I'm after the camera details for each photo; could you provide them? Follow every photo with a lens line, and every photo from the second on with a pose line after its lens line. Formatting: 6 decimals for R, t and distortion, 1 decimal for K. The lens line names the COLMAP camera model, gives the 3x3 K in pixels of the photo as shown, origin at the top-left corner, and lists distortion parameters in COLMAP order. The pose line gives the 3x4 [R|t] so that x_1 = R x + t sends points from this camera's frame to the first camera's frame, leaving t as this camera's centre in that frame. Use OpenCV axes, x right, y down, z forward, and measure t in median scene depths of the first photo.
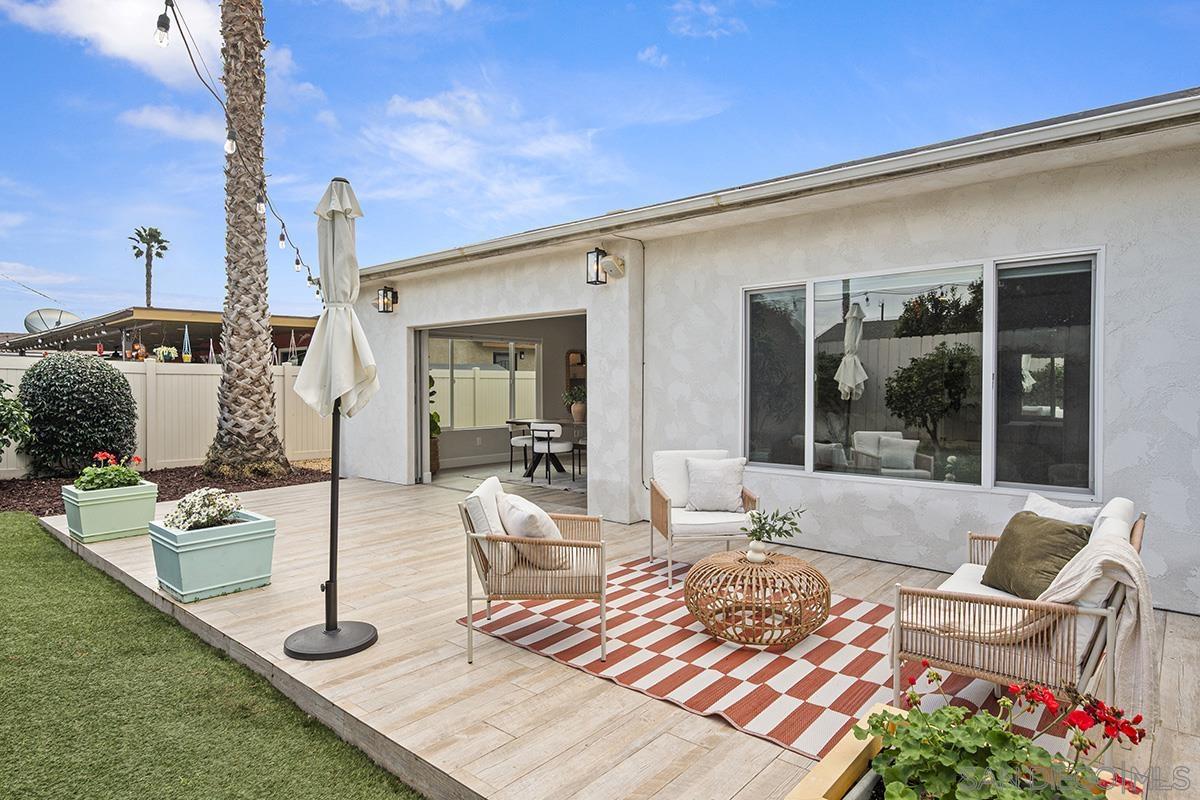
lens RADIAL K [[694.1, 0, 605.1], [0, 694.1, 399.4], [0, 0, 1]] dist [-0.007315, 0.002083]
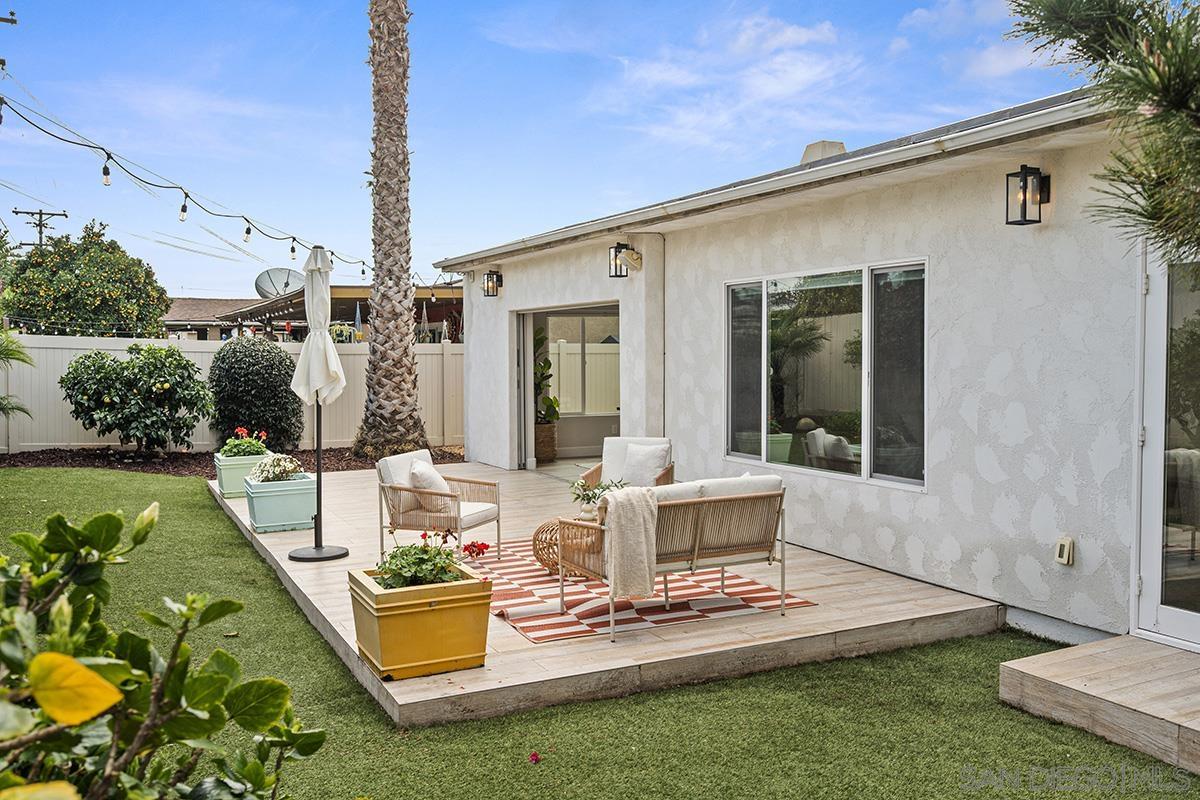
lens RADIAL K [[1084.6, 0, 600.6], [0, 1084.6, 392.5], [0, 0, 1]] dist [-0.003021, 0.005430]
pose [[0.917411, 0.011618, -0.397773, 0.416143], [-0.003160, 0.999755, 0.021912, -0.020290], [0.397930, -0.018846, 0.917222, -0.341987]]
